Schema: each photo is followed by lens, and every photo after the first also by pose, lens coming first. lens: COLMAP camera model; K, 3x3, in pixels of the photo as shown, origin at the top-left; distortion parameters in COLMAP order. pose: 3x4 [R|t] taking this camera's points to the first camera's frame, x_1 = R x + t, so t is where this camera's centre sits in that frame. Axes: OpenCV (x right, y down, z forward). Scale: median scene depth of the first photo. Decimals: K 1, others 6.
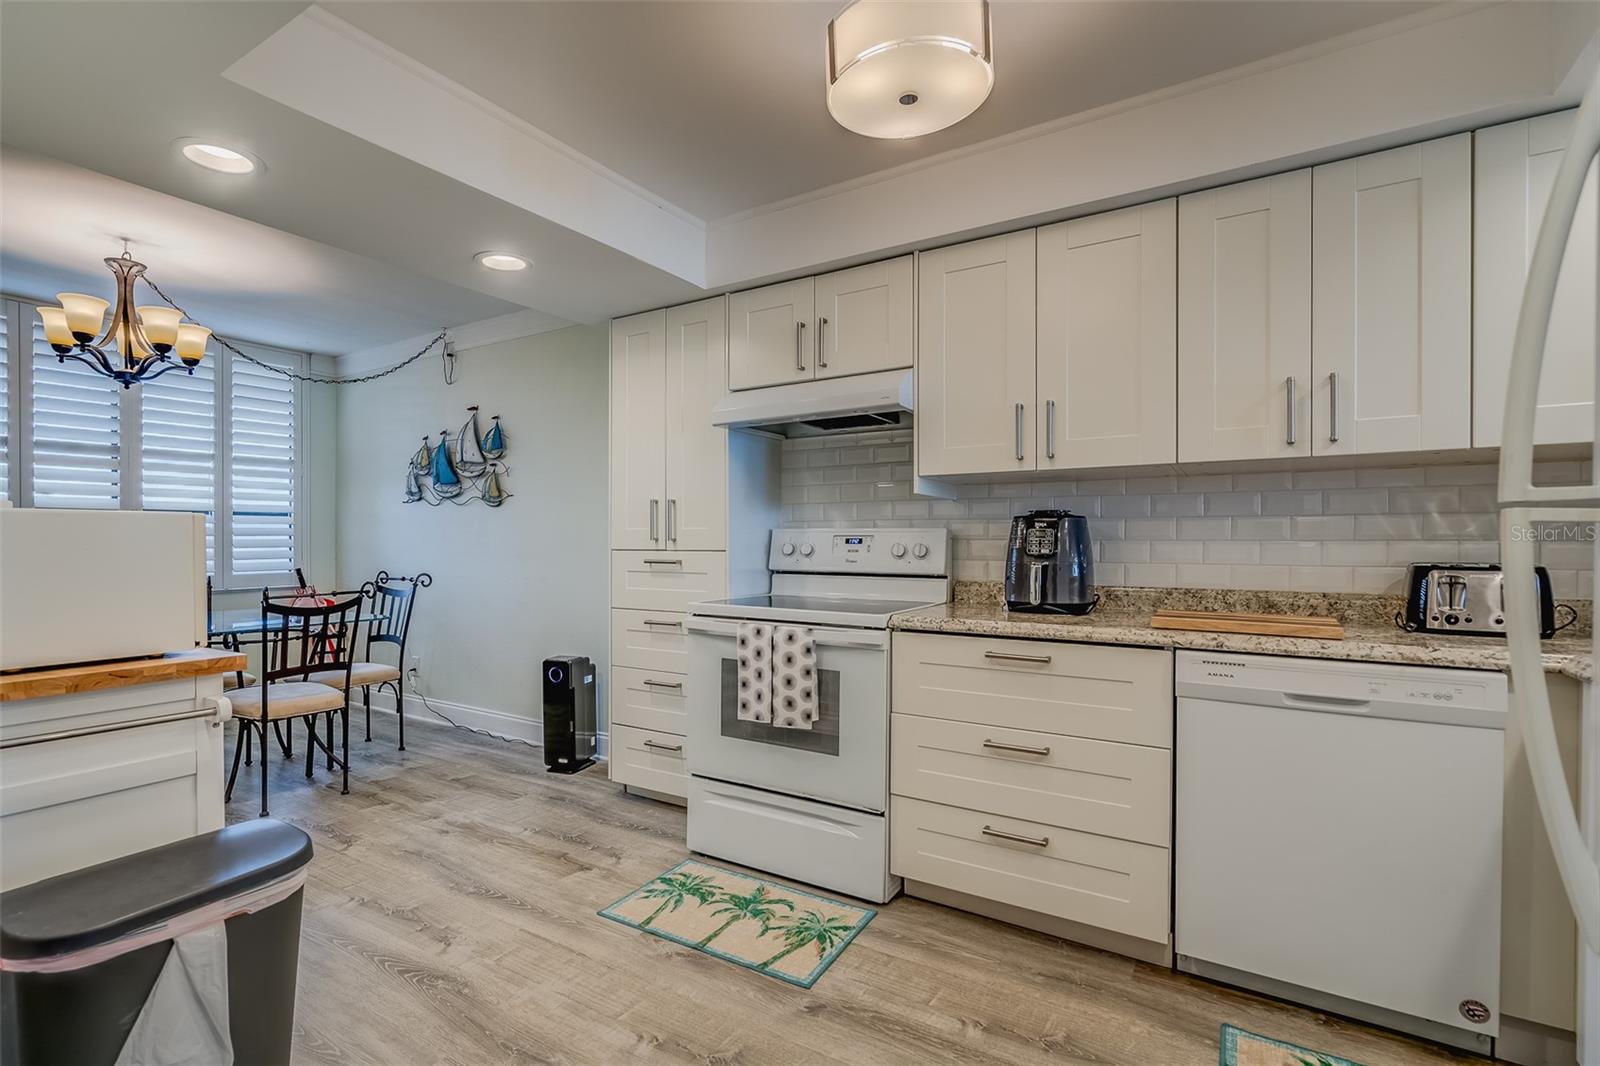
lens RADIAL K [[714.9, 0, 777.0], [0, 714.9, 547.1], [0, 0, 1]] dist [-0.000686, 0.000230]
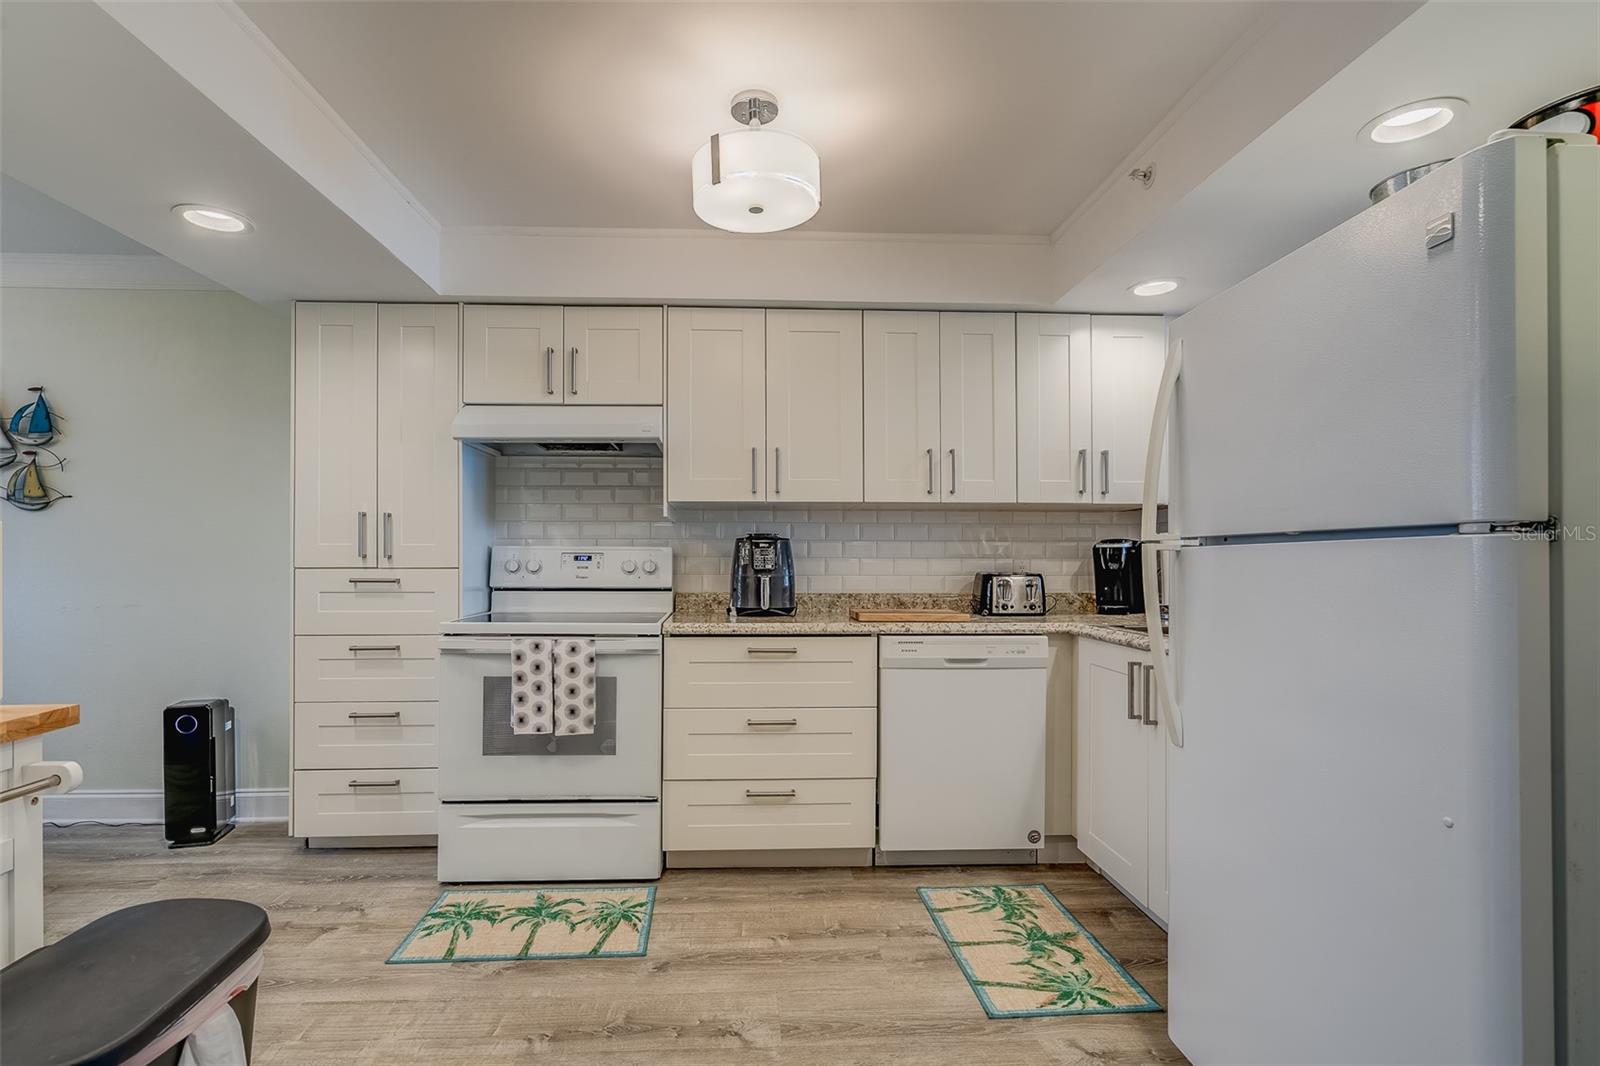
lens RADIAL K [[725.9, 0, 740.1], [0, 725.9, 555.6], [0, 0, 1]] dist [-0.002027, 0.000001]
pose [[0.832500, 0.002936, 0.554017, -0.310756], [0.003273, 0.999942, -0.010218, -0.000454], [-0.554015, 0.010319, 0.832443, -0.027671]]
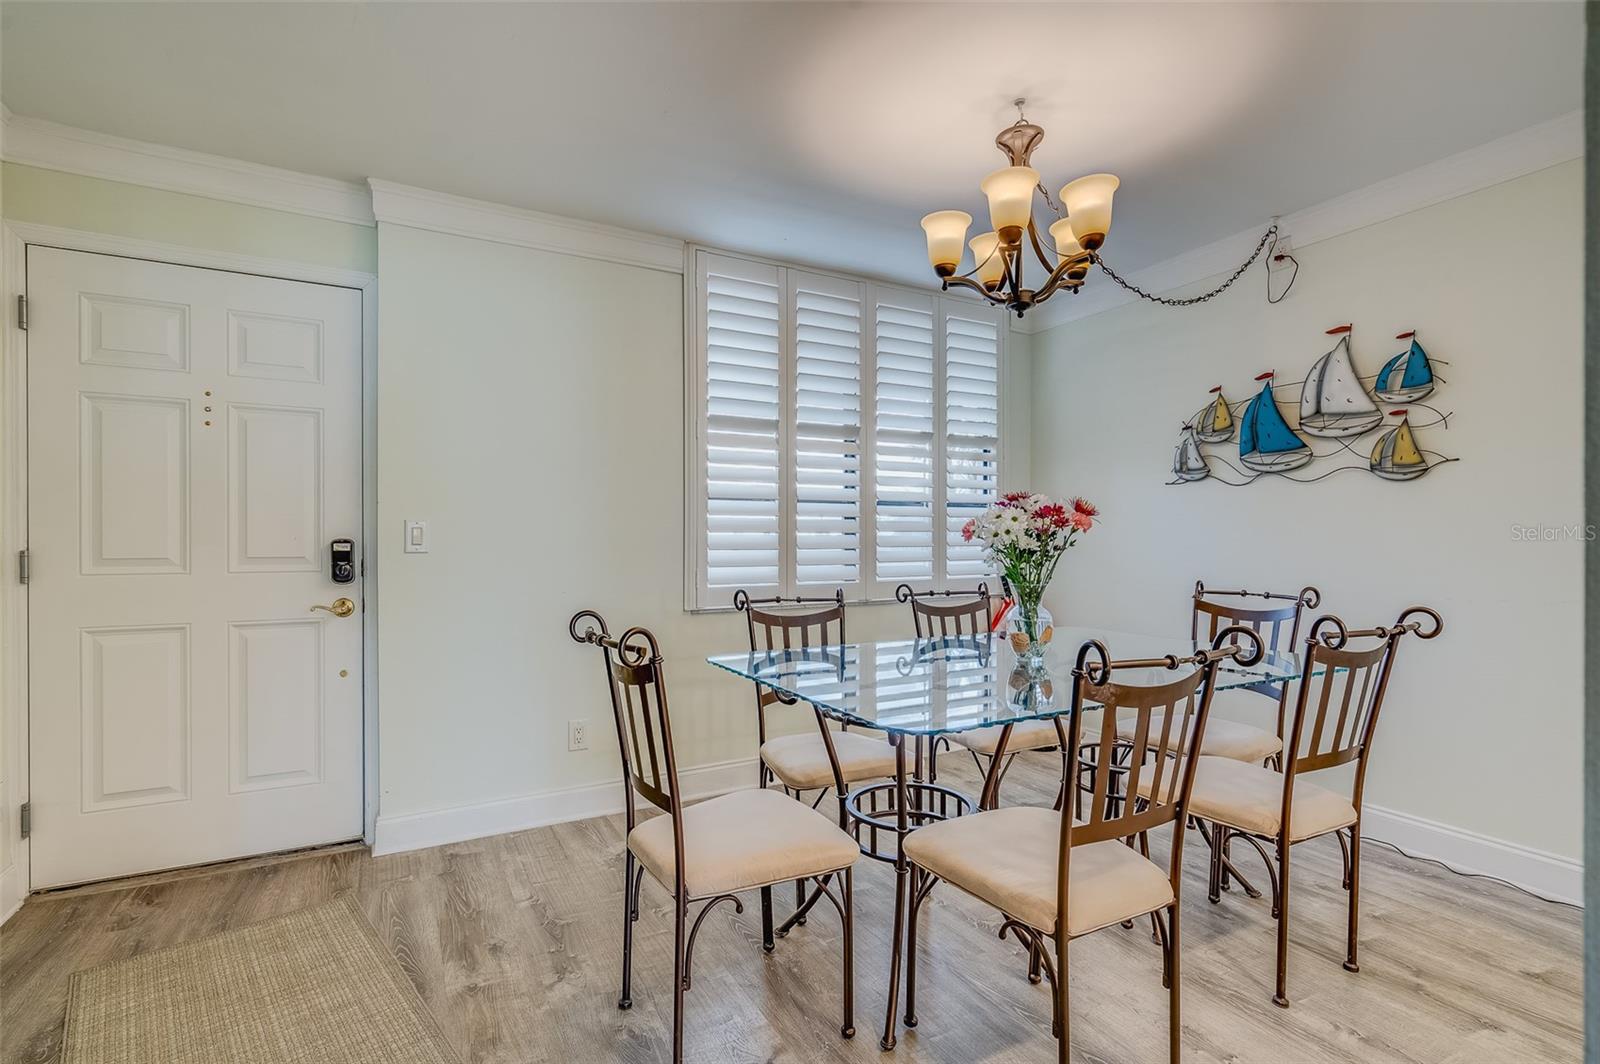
lens RADIAL K [[723.2, 0, 798.6], [0, 723.2, 543.6], [0, 0, 1]] dist [-0.001950, 0.000216]
pose [[0.872267, -0.000223, -0.489029, -0.832638], [-0.001825, 0.999991, -0.003711, 0.001593], [0.489026, 0.004129, 0.872259, 0.311669]]
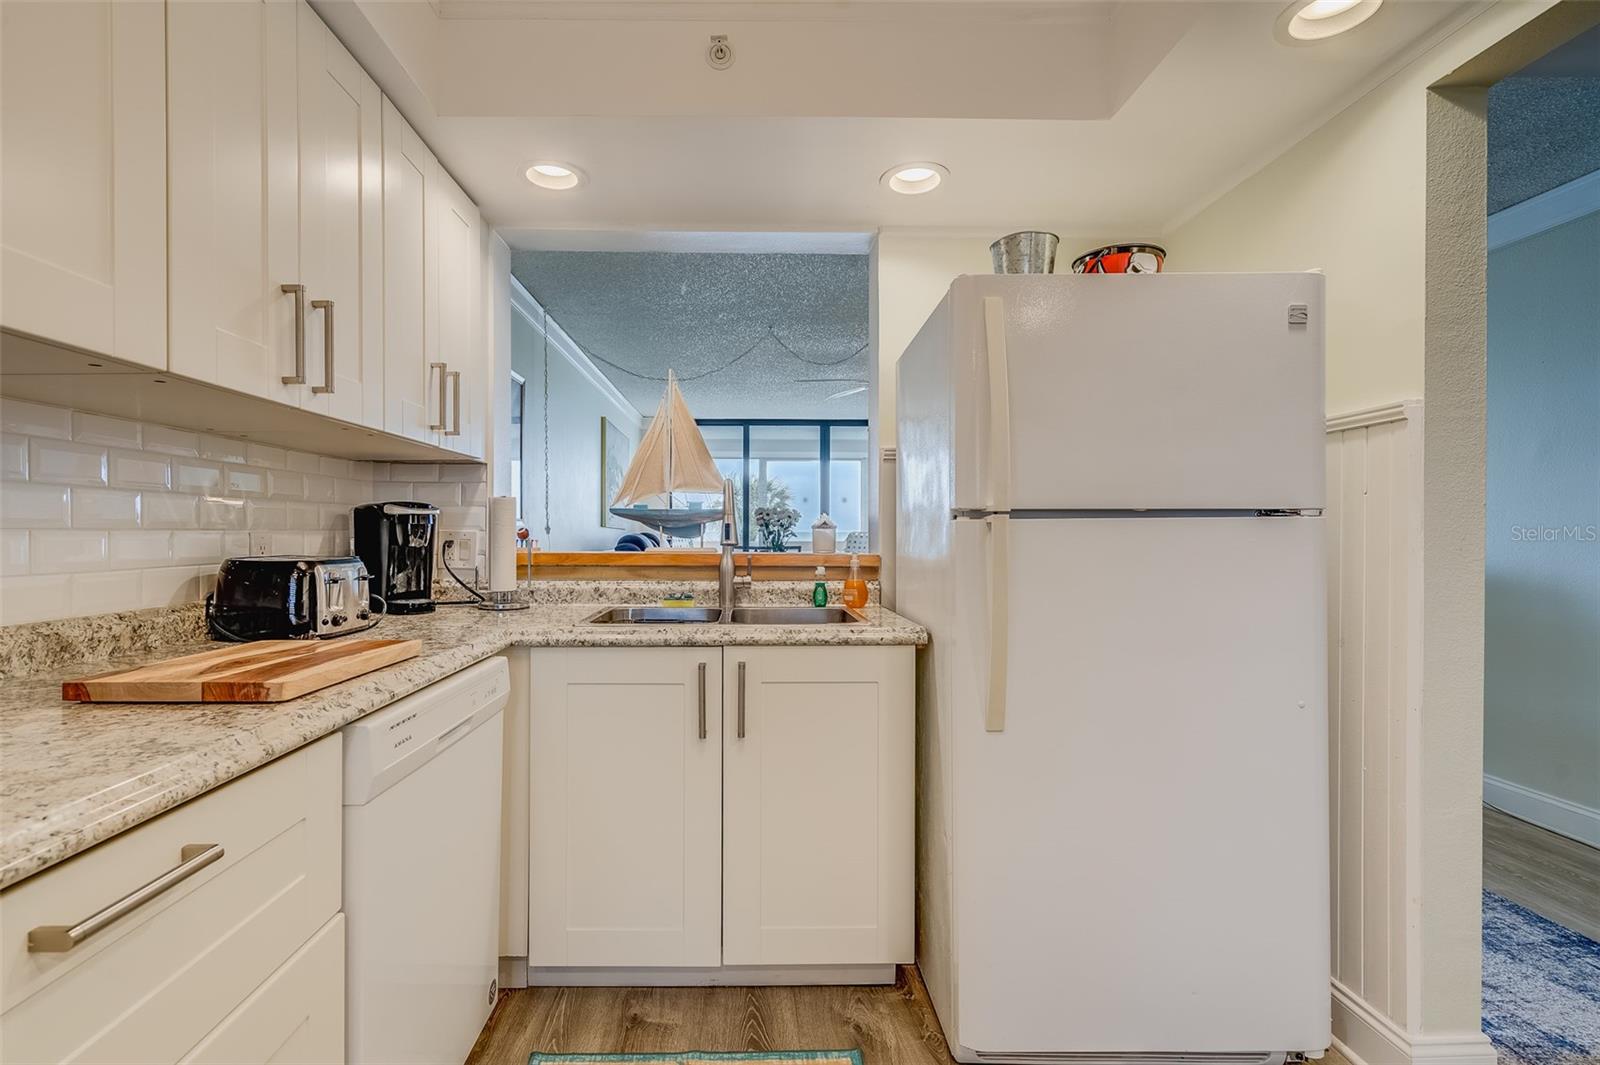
lens RADIAL K [[741.1, 0, 781.0], [0, 741.1, 538.0], [0, 0, 1]] dist [-0.002012, 0.000057]
pose [[-0.557942, -0.006132, 0.829857, -0.070941], [0.004176, 0.999939, 0.010196, -0.004379], [-0.829870, 0.009154, -0.557882, 0.693131]]
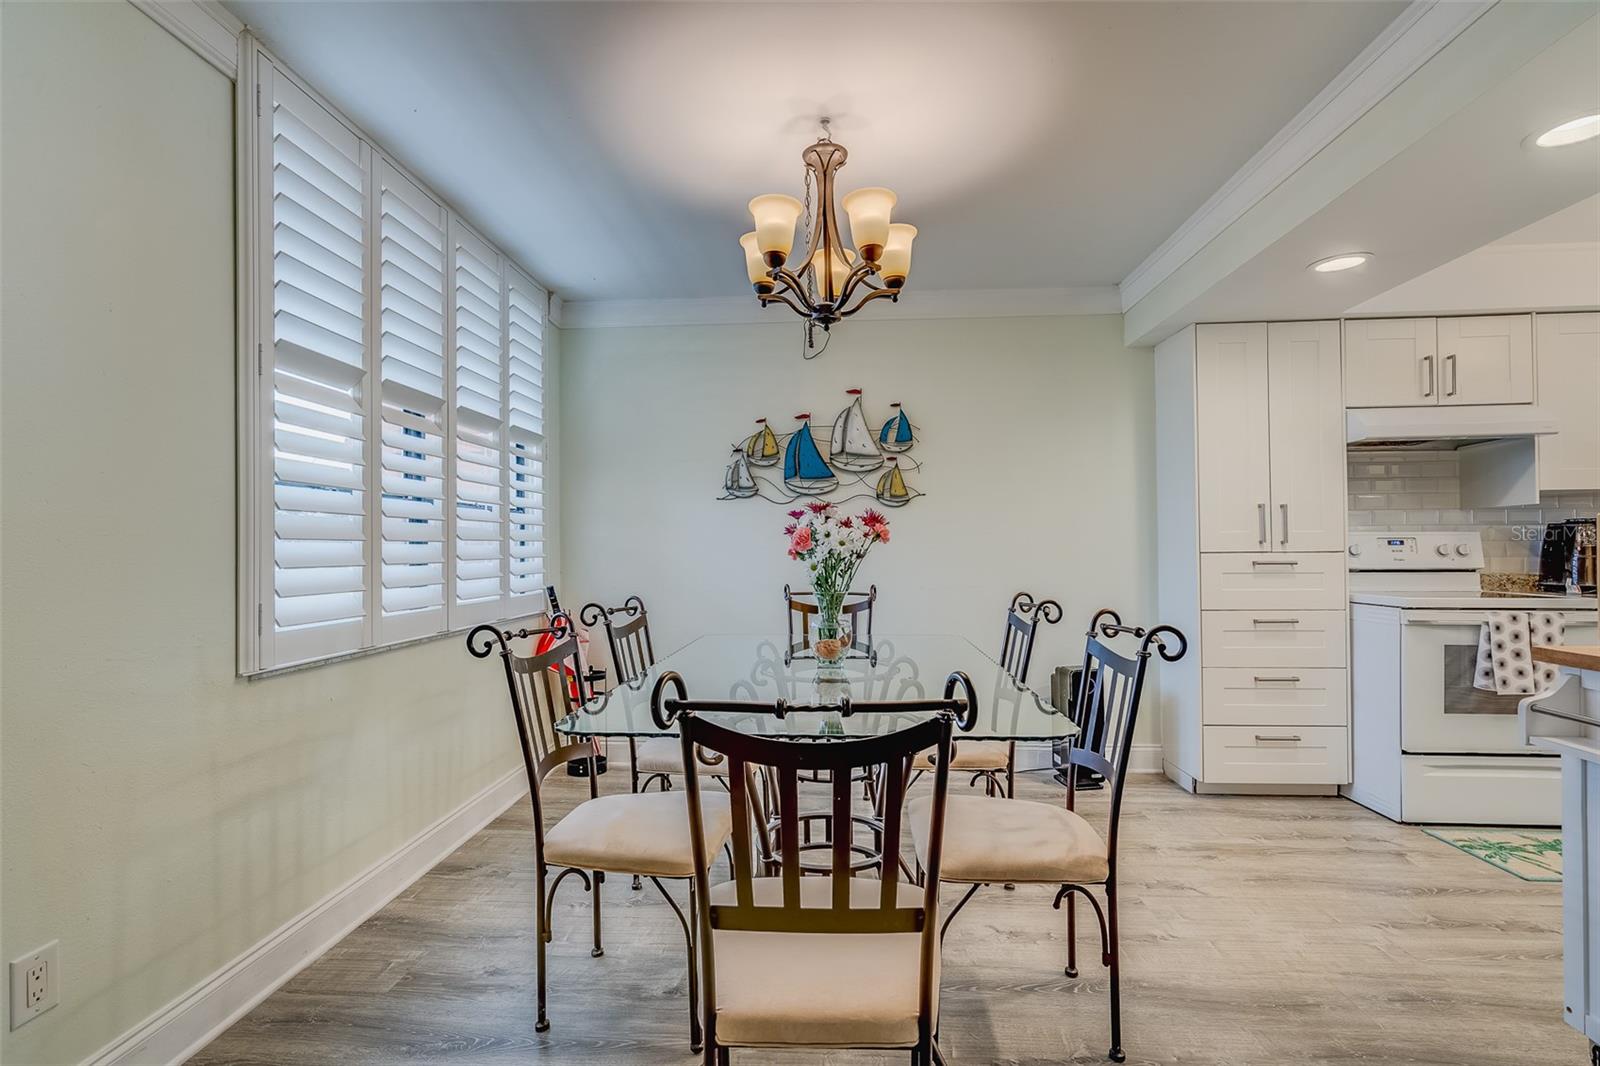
lens RADIAL K [[727.2, 0, 781.4], [0, 727.2, 548.8], [0, 0, 1]] dist [0.000418, -0.000178]
pose [[0.887497, -0.005939, 0.460776, -1.417230], [0.010608, 0.999915, -0.007544, 0.000125], [-0.460692, 0.011583, 0.887484, 0.422715]]
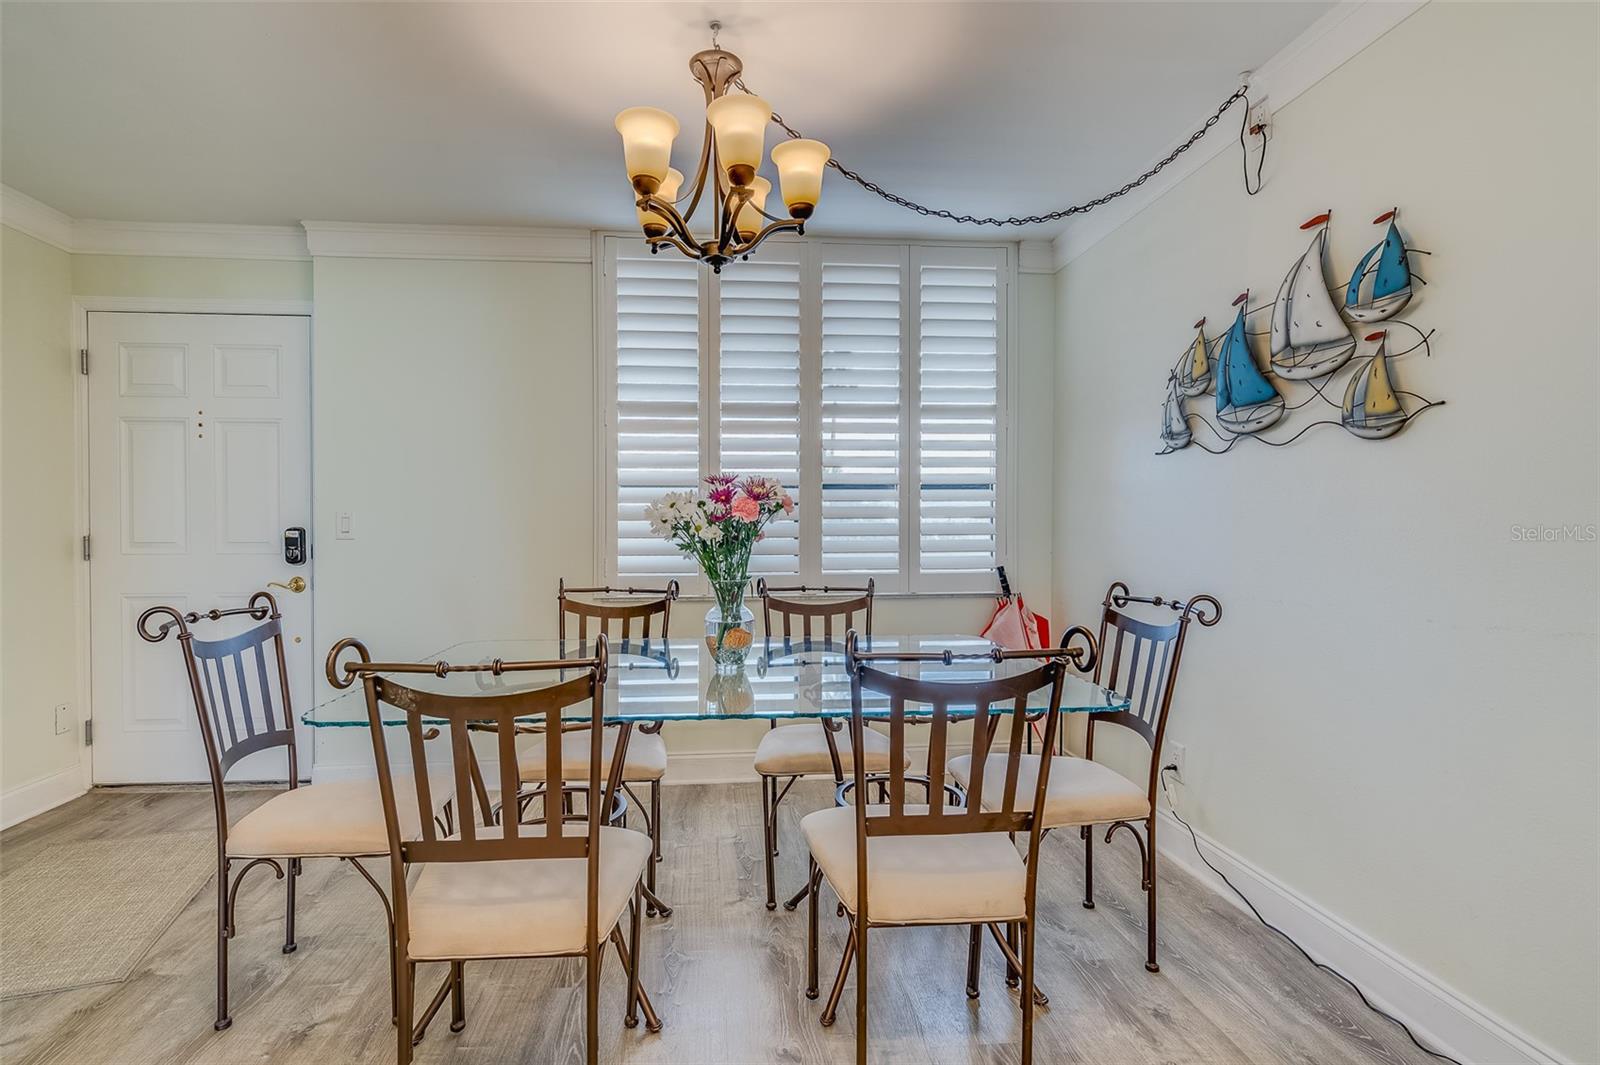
lens RADIAL K [[768.8, 0, 796.6], [0, 768.8, 538.0], [0, 0, 1]] dist [-0.000969, 0.000054]
pose [[0.616095, 0.009192, -0.787618, -0.390245], [-0.004529, 0.999957, 0.008128, -0.003498], [0.787659, -0.001441, 0.616110, 0.719319]]
